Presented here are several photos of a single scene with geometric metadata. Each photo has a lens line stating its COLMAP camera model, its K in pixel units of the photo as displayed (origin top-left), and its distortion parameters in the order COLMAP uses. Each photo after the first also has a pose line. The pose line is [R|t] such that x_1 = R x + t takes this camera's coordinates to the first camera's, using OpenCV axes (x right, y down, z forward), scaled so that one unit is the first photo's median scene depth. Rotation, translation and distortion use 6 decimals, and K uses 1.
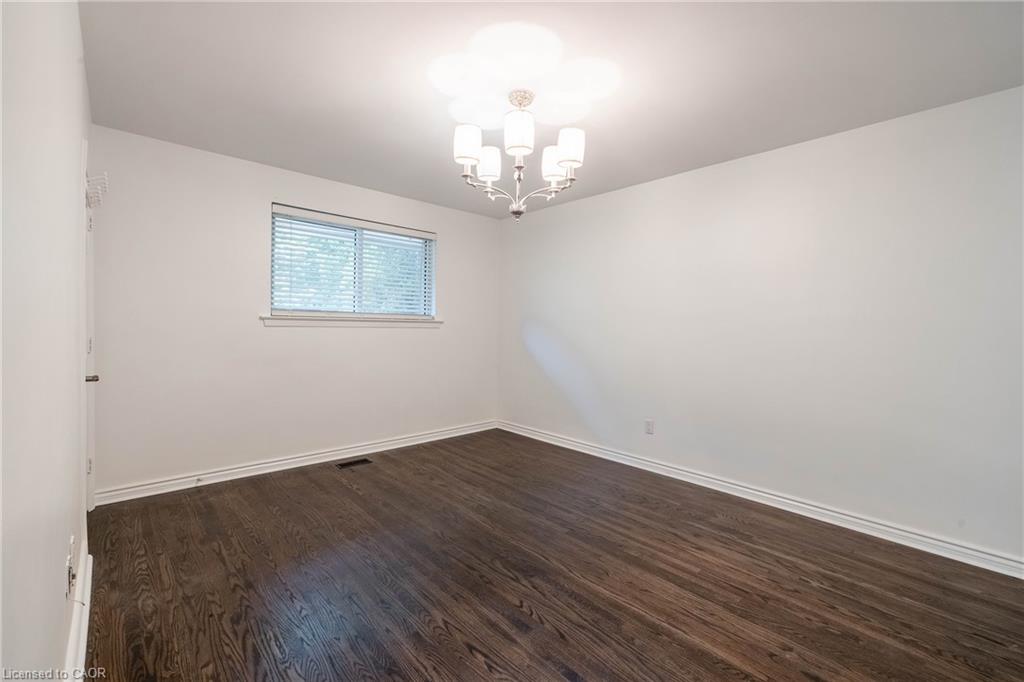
lens RADIAL K [[465.6, 0, 511.1], [0, 465.6, 333.0], [0, 0, 1]] dist [-0.043516, 0.020151]
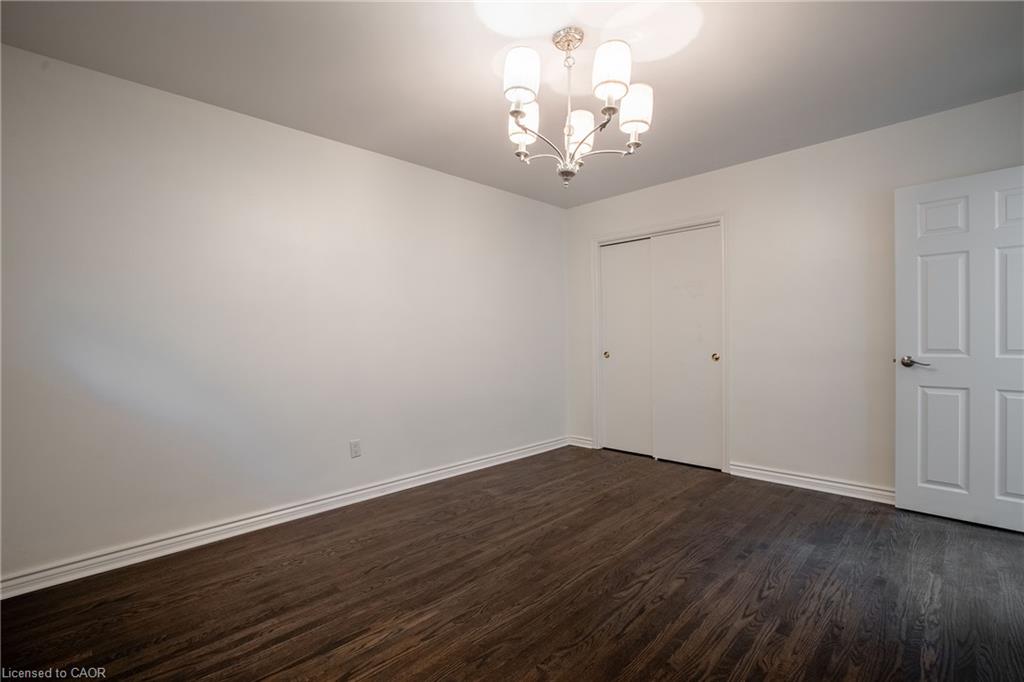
lens RADIAL K [[465.6, 0, 511.1], [0, 465.6, 333.0], [0, 0, 1]] dist [-0.043516, 0.020151]
pose [[-0.090053, -0.008458, 0.995901, -0.824999], [0.026641, 0.999586, 0.010899, -0.007532], [-0.995581, 0.027513, -0.089790, 1.205374]]
